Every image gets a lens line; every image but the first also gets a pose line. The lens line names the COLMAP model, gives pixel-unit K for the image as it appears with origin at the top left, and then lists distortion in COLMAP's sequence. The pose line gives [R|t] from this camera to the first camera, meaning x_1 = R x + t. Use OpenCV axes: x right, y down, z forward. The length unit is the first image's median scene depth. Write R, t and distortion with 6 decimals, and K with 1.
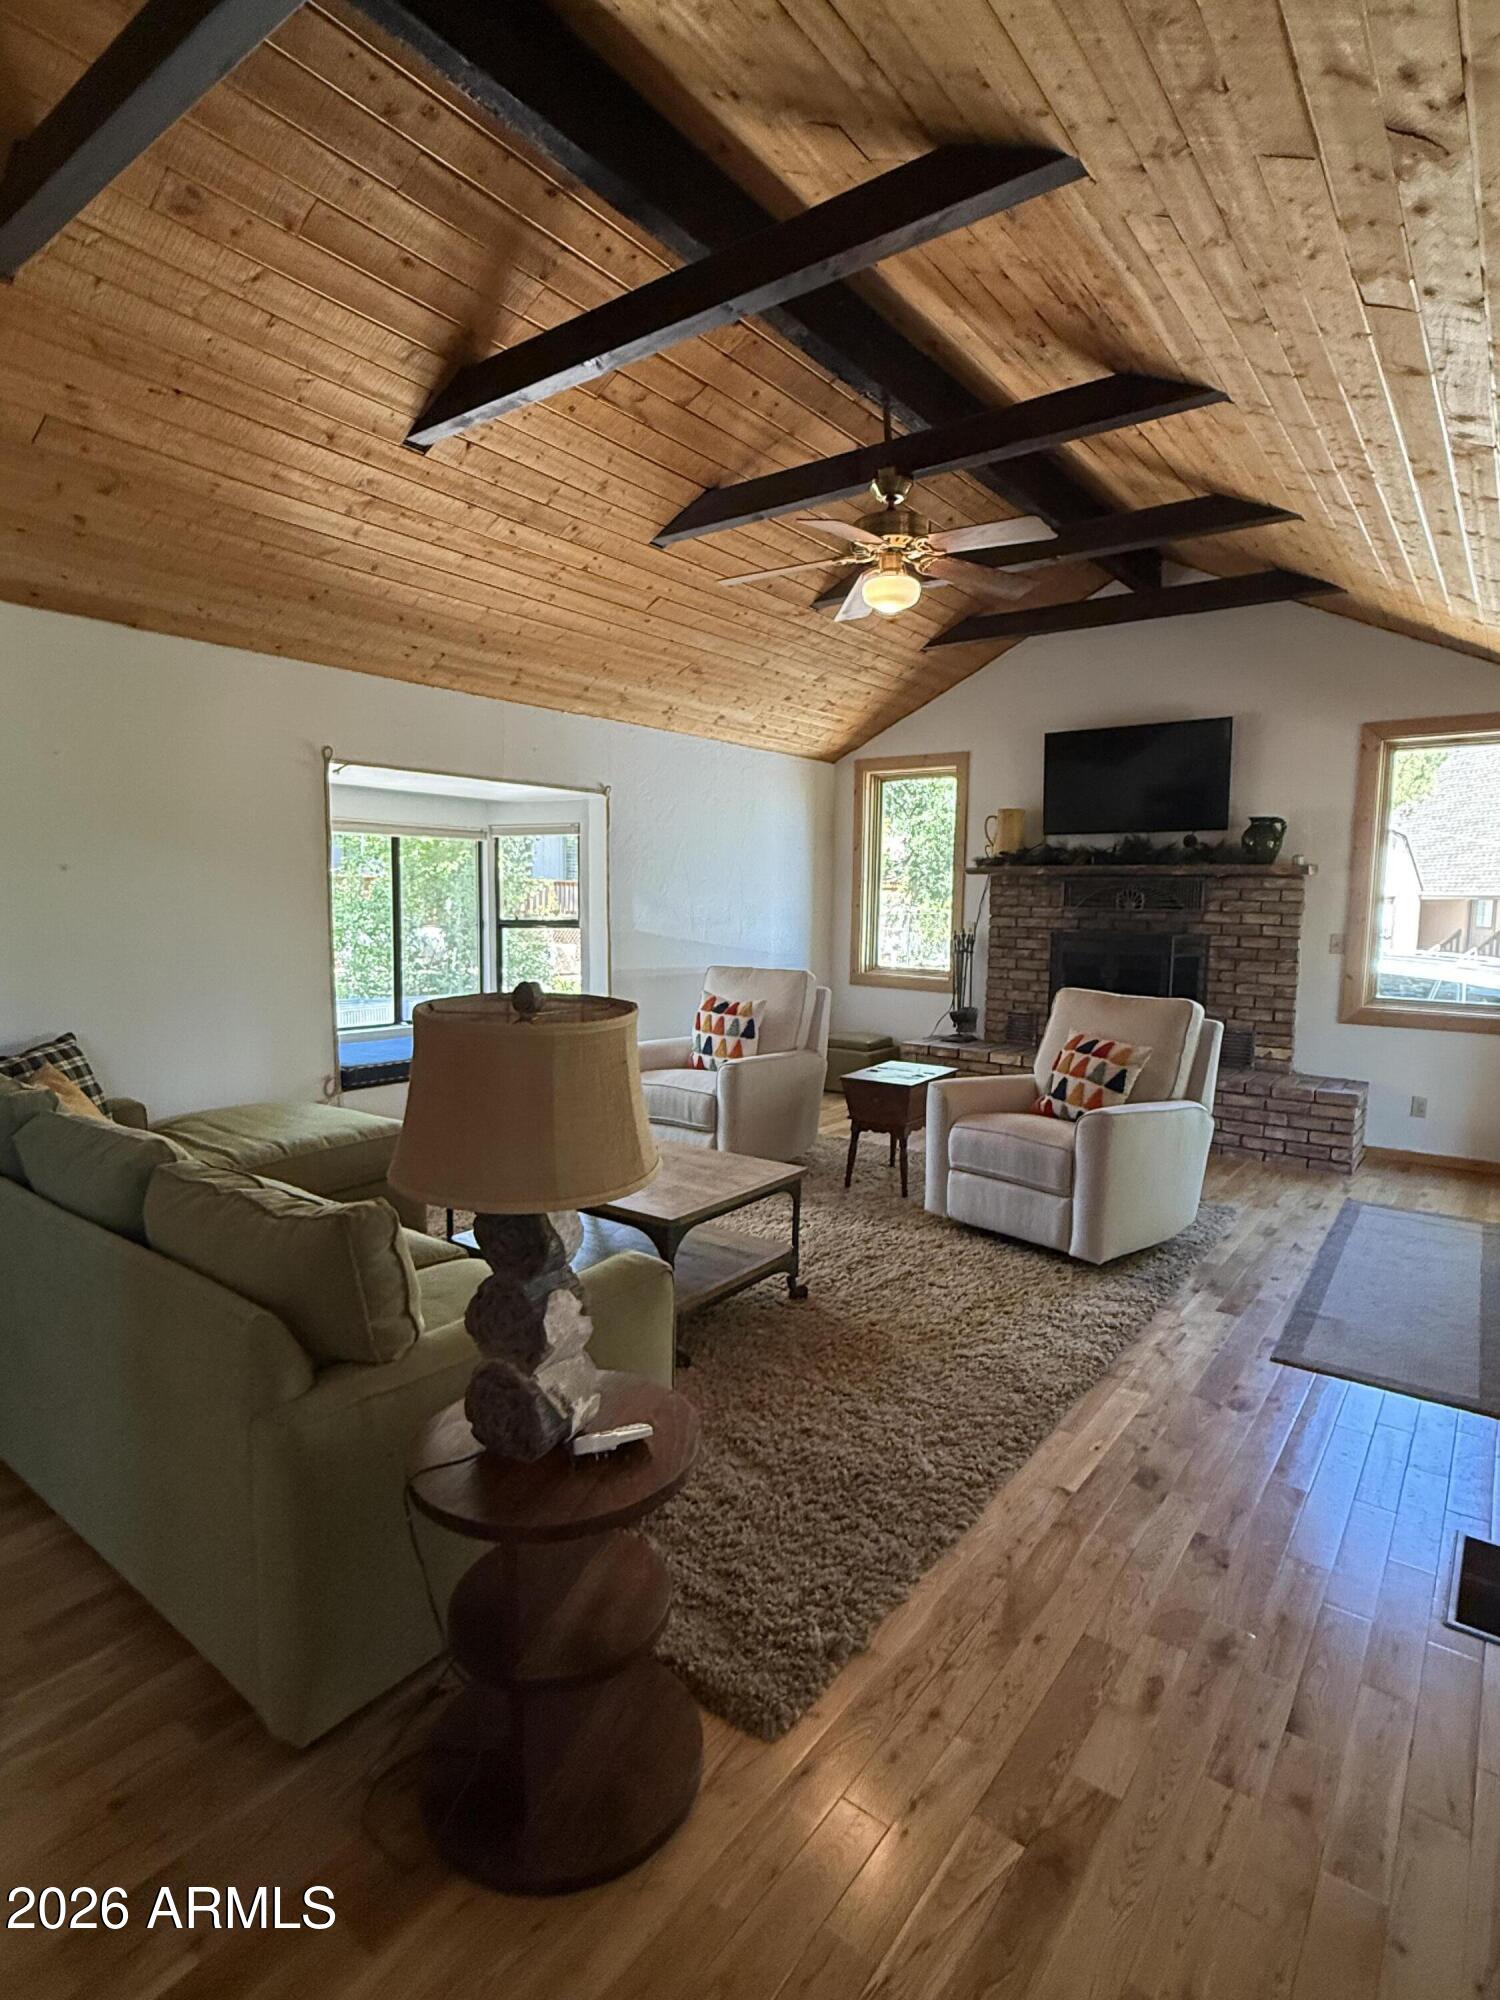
lens RADIAL K [[1026.3, 0, 750.0], [0, 1026.3, 1000.0], [0, 0, 1]] dist [0.001103, 0.001016]
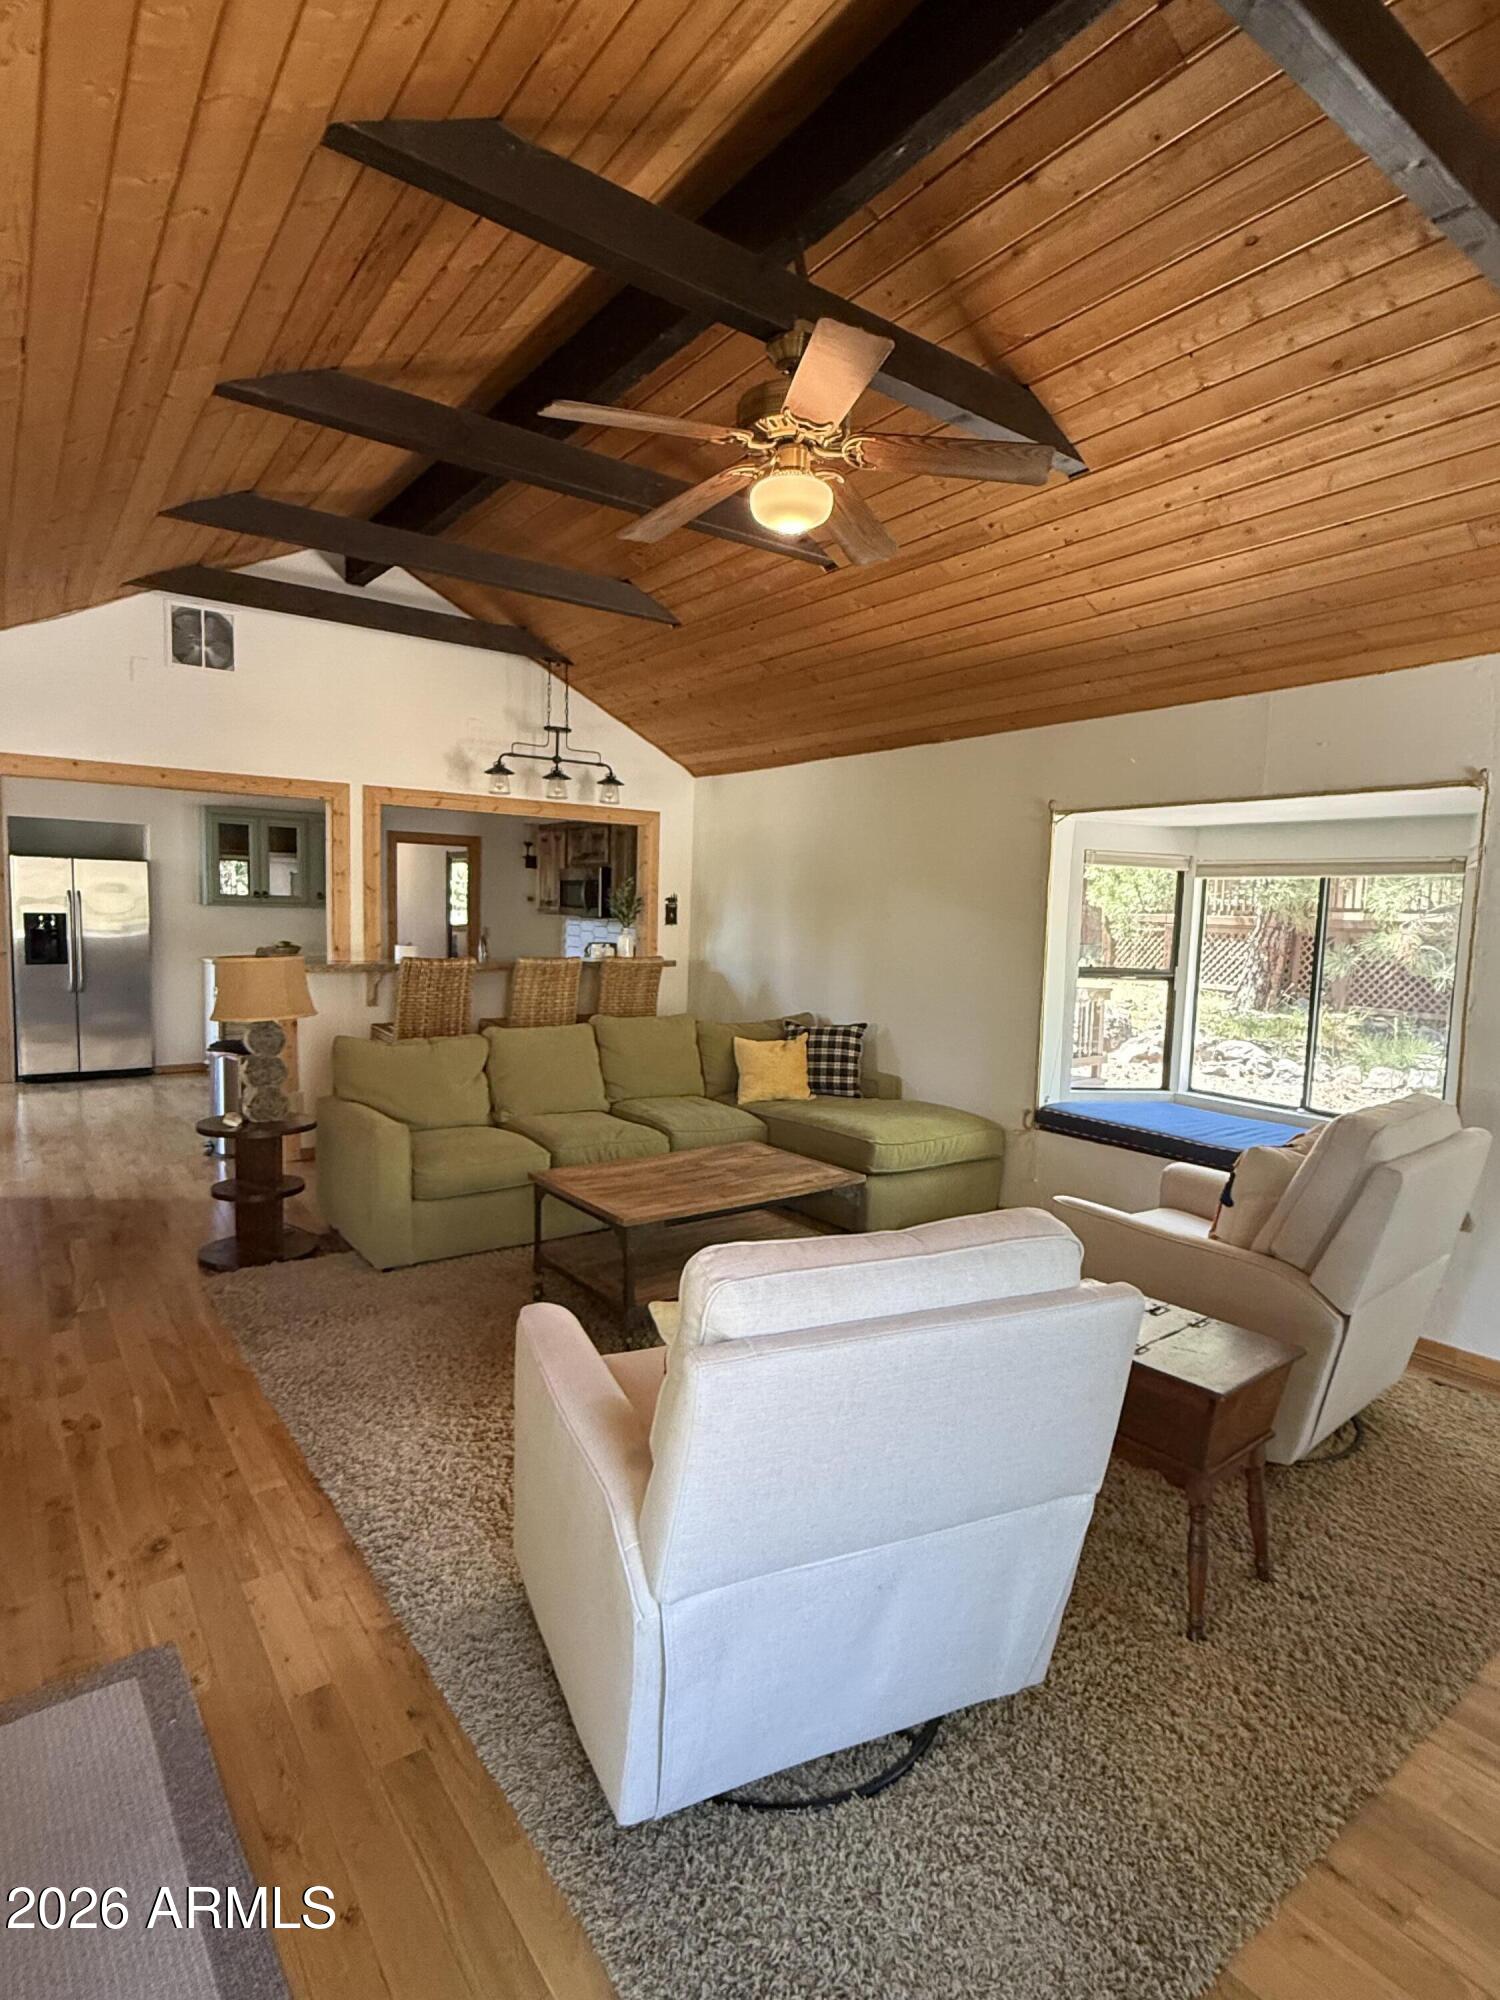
lens RADIAL K [[1026.3, 0, 750.0], [0, 1026.3, 1000.0], [0, 0, 1]] dist [0.001103, 0.001016]
pose [[-0.278774, 0.061900, -0.958360, 0.707275], [-0.131698, 0.986029, 0.101997, -0.112666], [0.951284, 0.154648, -0.266727, 1.030205]]
